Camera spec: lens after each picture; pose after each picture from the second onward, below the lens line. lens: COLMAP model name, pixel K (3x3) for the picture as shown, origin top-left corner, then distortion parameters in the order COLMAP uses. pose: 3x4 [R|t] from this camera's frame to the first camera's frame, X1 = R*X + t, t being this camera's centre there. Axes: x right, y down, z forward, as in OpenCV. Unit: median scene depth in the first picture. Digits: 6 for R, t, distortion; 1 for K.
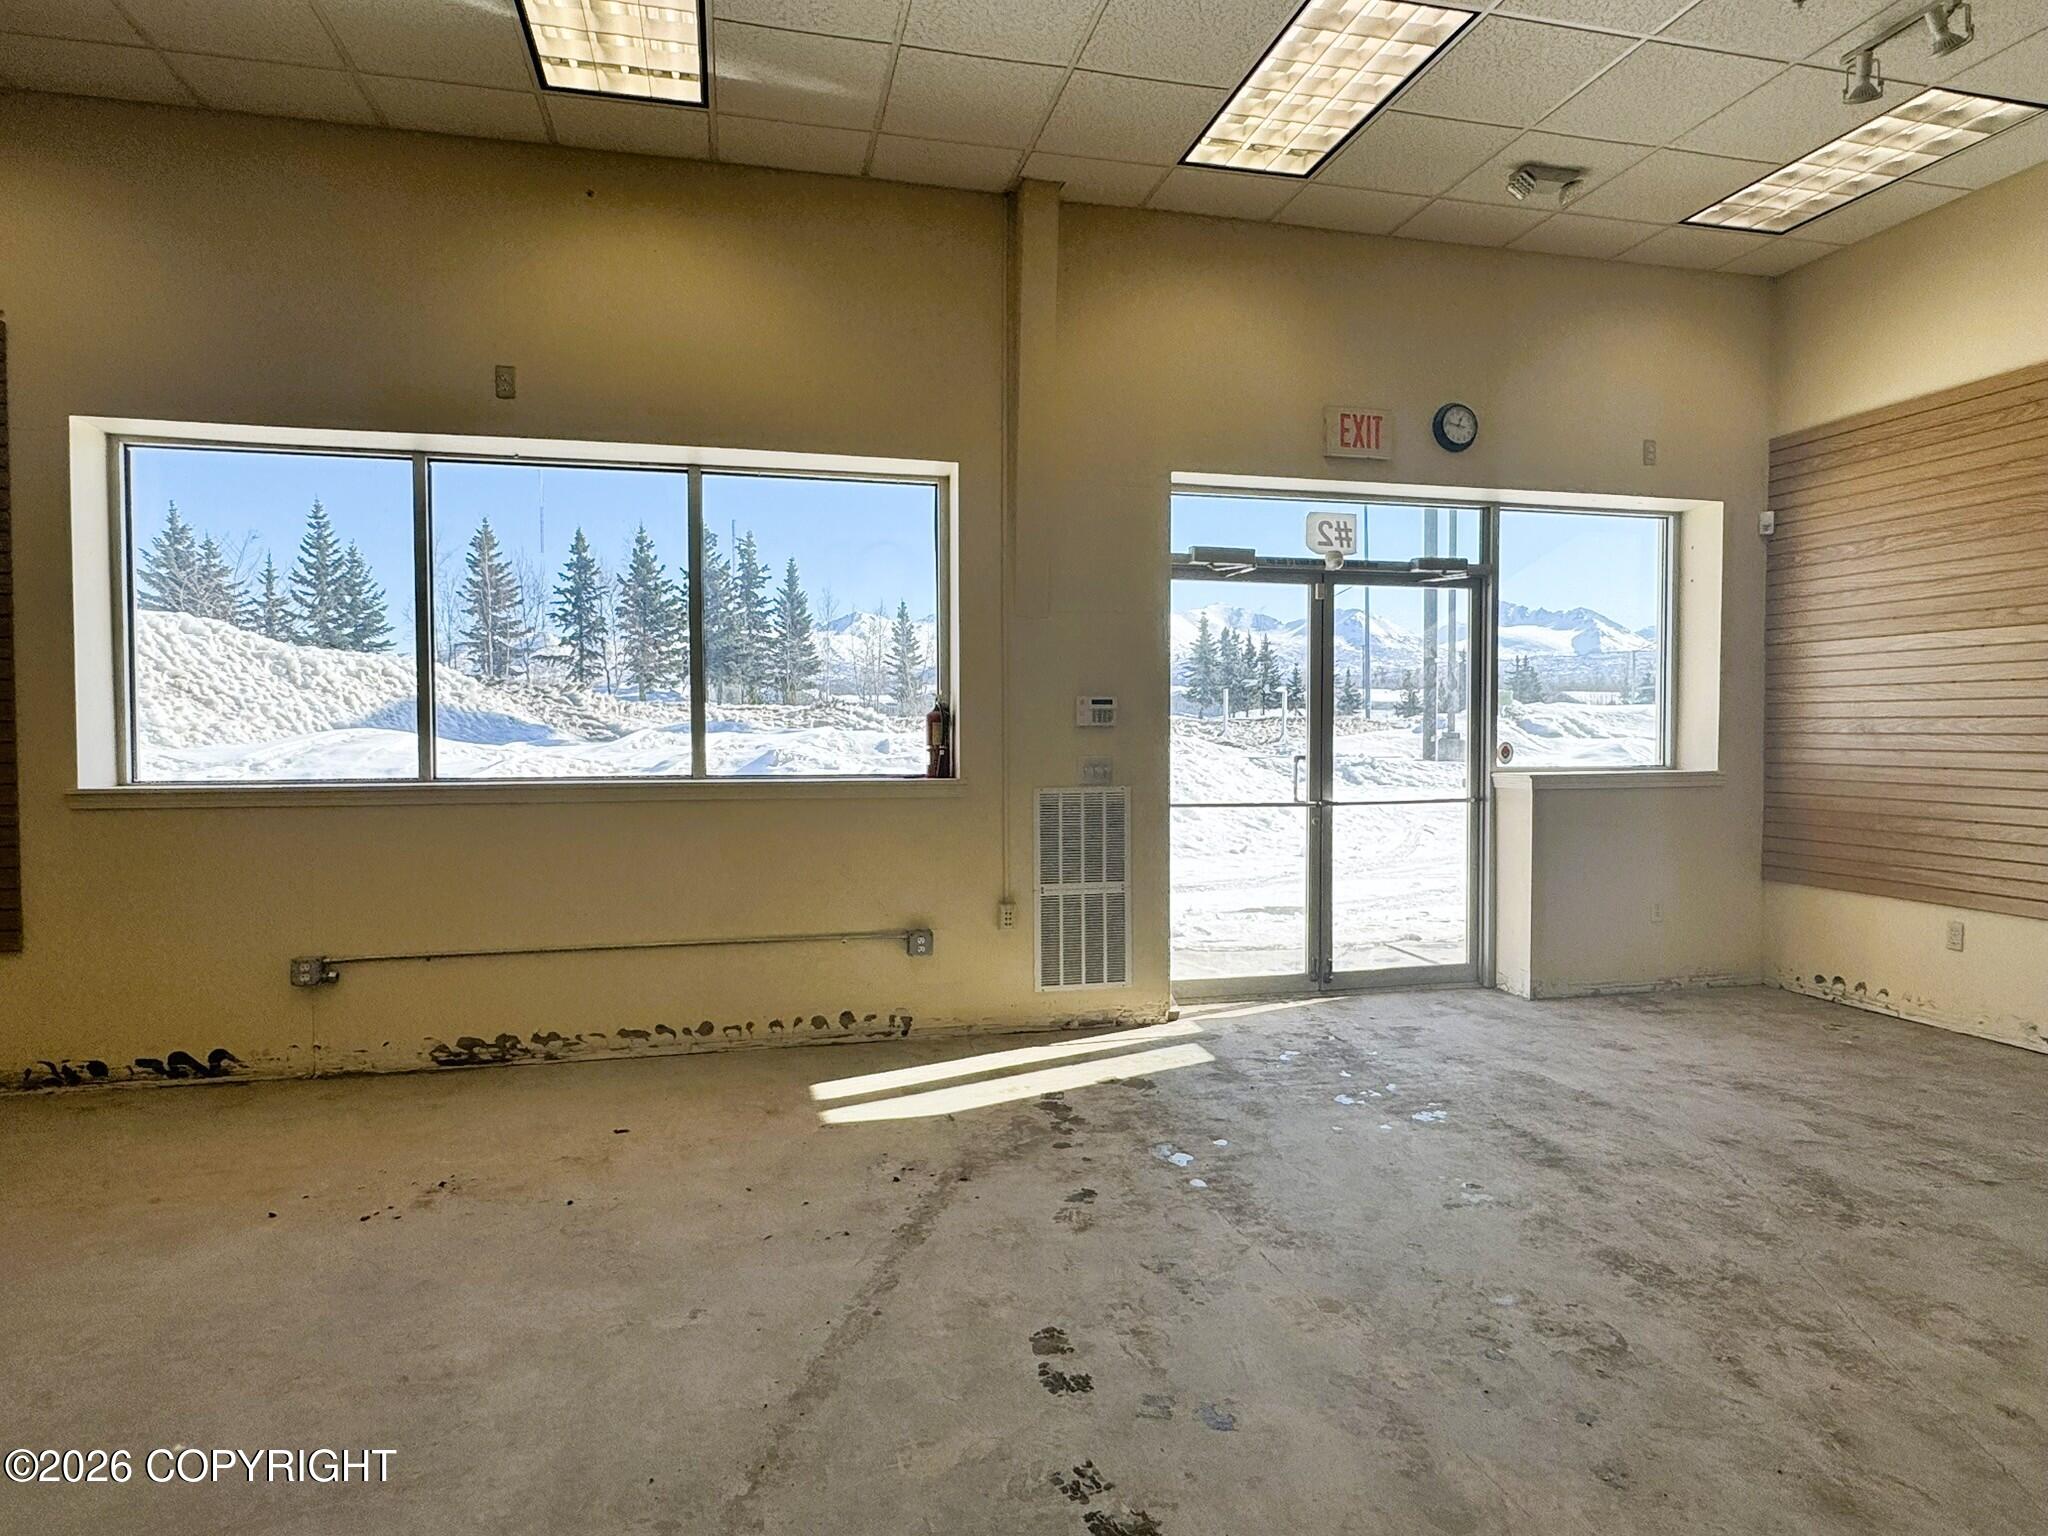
lens RADIAL K [[1187.5, 0, 1036.7], [0, 1187.5, 770.3], [0, 0, 1]] dist [0.005860, -0.000573]
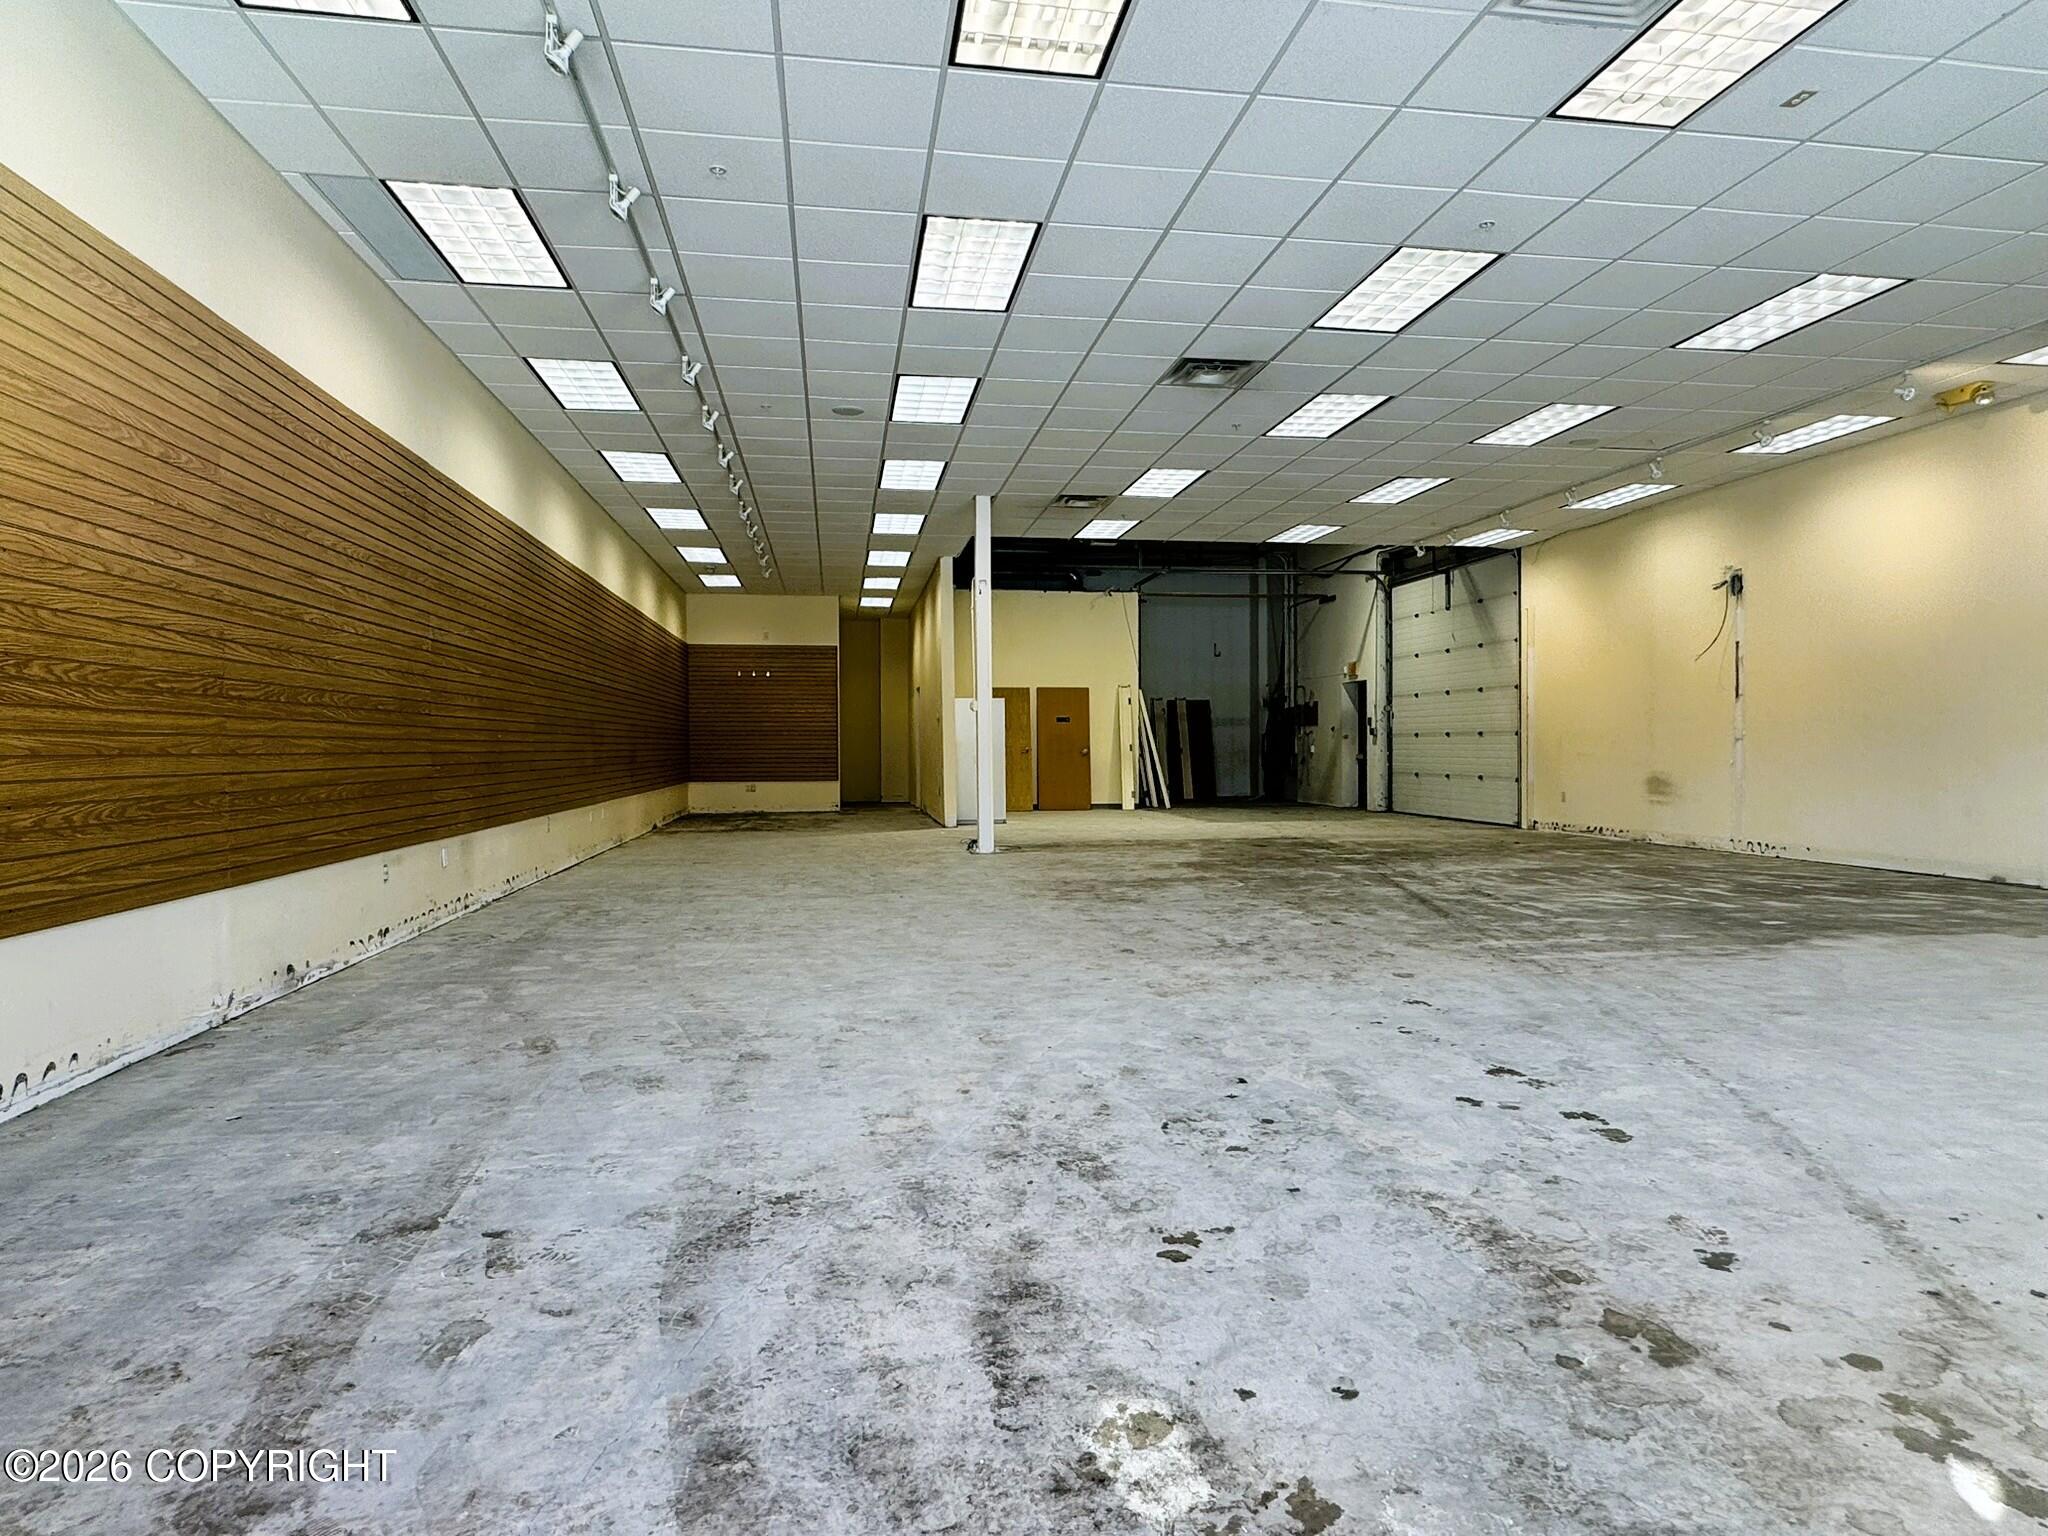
lens RADIAL K [[1187.5, 0, 1023.8], [0, 1187.5, 763.6], [0, 0, 1]] dist [0.005860, -0.000573]
pose [[-0.995669, 0.003818, 0.092887, 0.409610], [0.008400, 0.998764, 0.048994, 0.009191], [-0.092585, 0.049562, -0.994471, 1.806211]]
